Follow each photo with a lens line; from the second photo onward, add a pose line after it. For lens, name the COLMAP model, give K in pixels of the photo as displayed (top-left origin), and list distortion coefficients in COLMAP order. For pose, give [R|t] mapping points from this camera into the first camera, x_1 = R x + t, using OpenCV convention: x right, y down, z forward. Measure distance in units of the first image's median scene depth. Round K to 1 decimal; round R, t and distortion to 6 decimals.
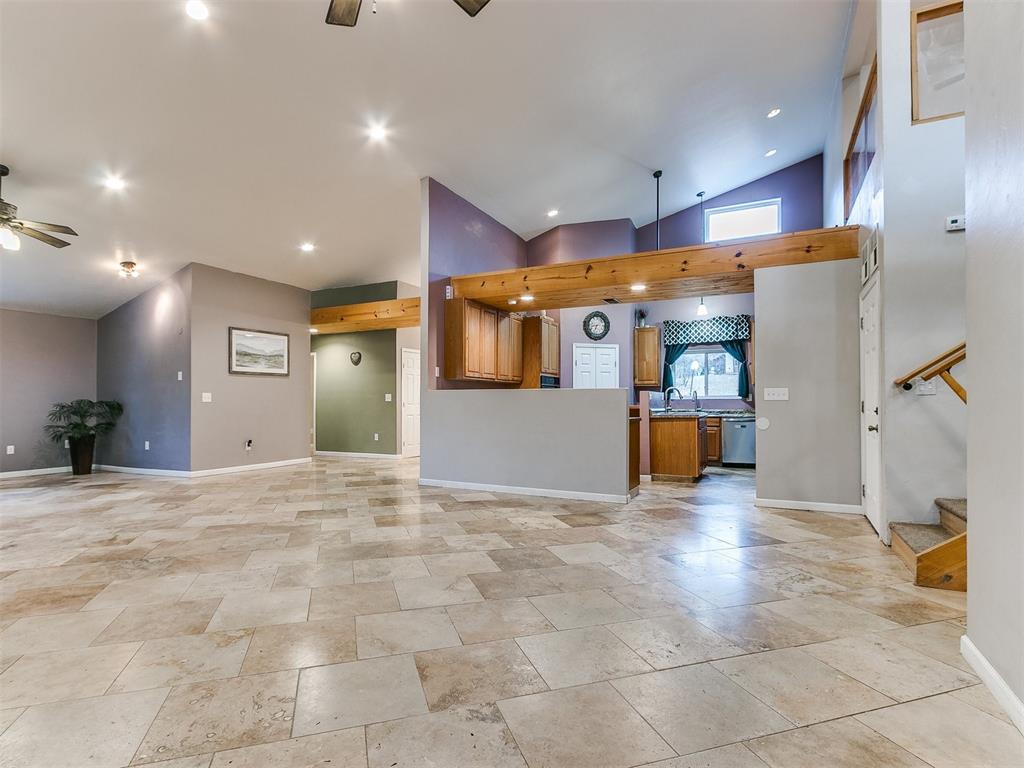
lens RADIAL K [[528.8, 0, 497.1], [0, 528.8, 397.0], [0, 0, 1]] dist [-0.000836, 0.000036]
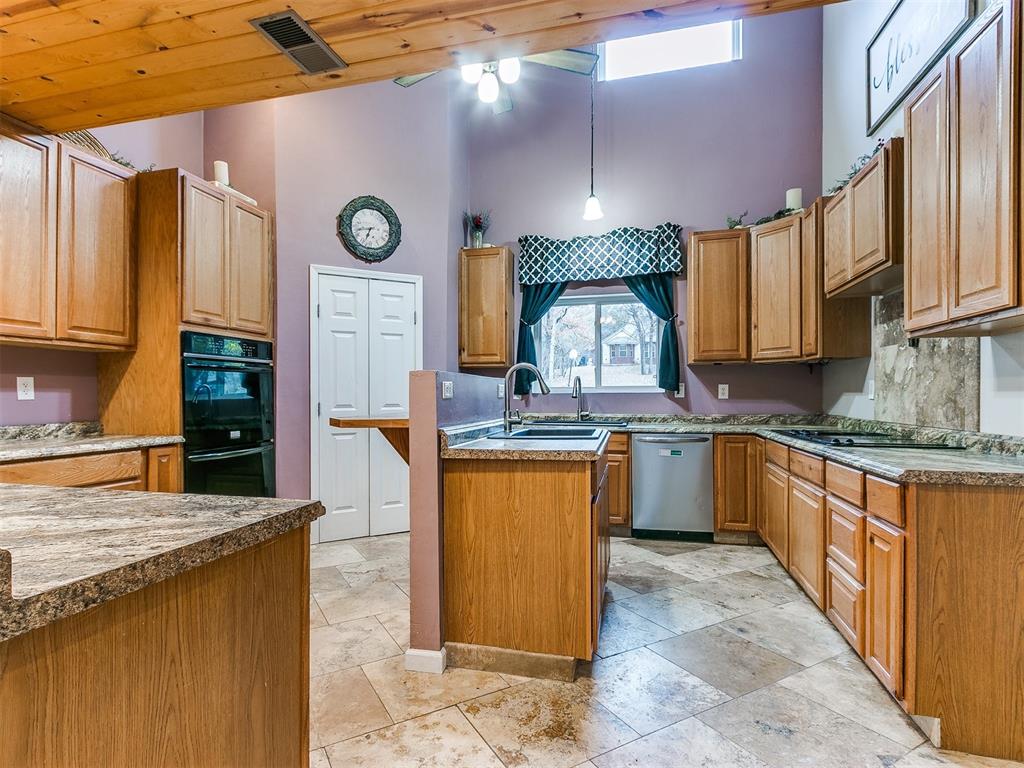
lens RADIAL K [[532.9, 0, 496.2], [0, 532.9, 396.3], [0, 0, 1]] dist [0.000434, -0.000573]
pose [[0.976791, -0.001679, 0.214190, 0.216027], [-0.001590, 0.999885, 0.015091, -0.000953], [-0.214191, -0.015082, 0.976675, 0.591282]]
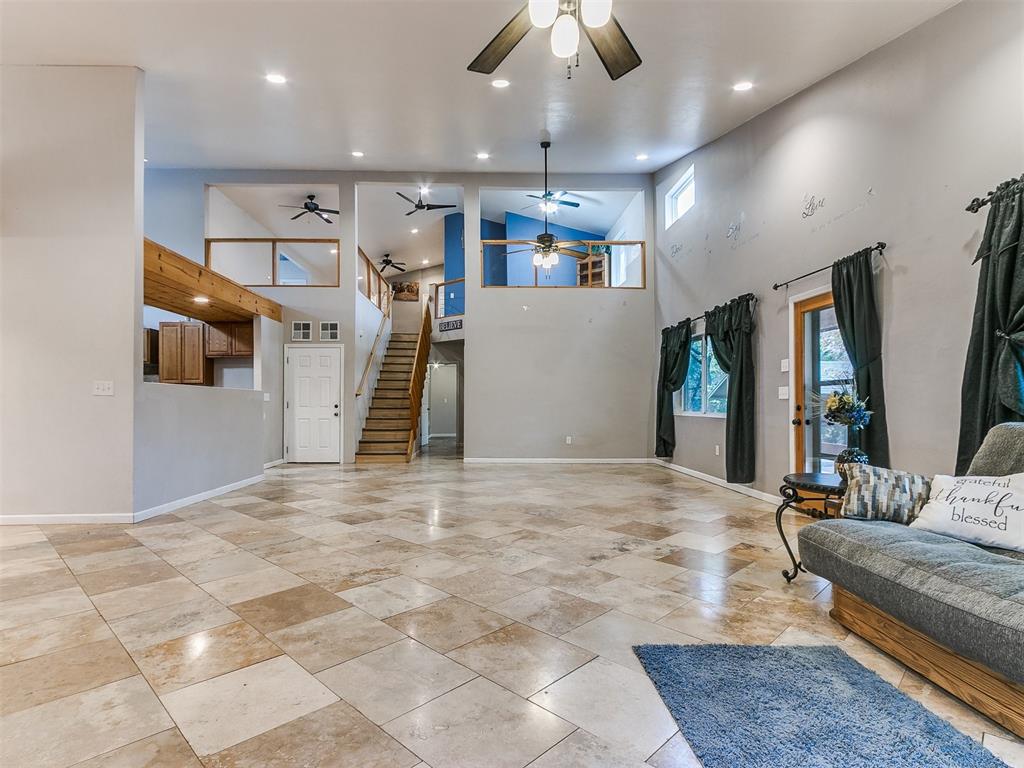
lens RADIAL K [[532.9, 0, 496.2], [0, 532.9, 396.3], [0, 0, 1]] dist [0.000434, -0.000573]
pose [[-0.484820, 0.017181, 0.874445, -0.764248], [-0.004570, 0.999744, -0.022177, 0.015086], [-0.874602, -0.014748, -0.484617, 0.744311]]
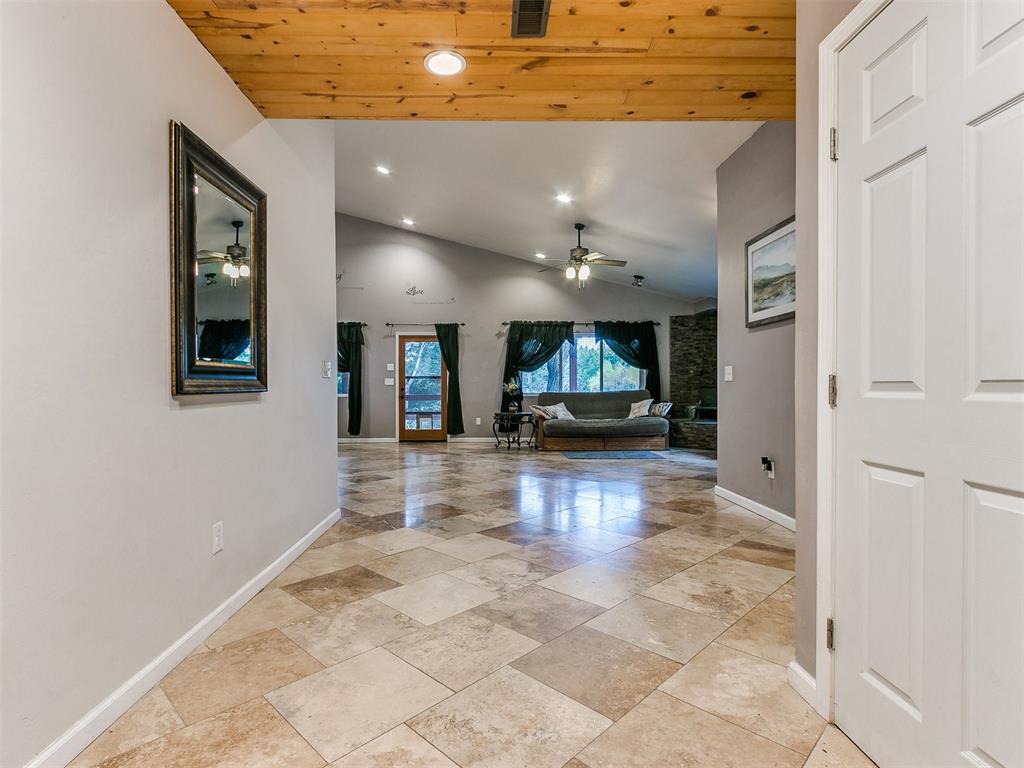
lens RADIAL K [[531.7, 0, 499.3], [0, 531.7, 396.2], [0, 0, 1]] dist [0.001030, -0.000362]
pose [[-0.875679, 0.013720, -0.482699, -0.012505], [0.009686, 0.999894, 0.010849, 0.016887], [0.482797, 0.004825, -0.875719, 1.295996]]
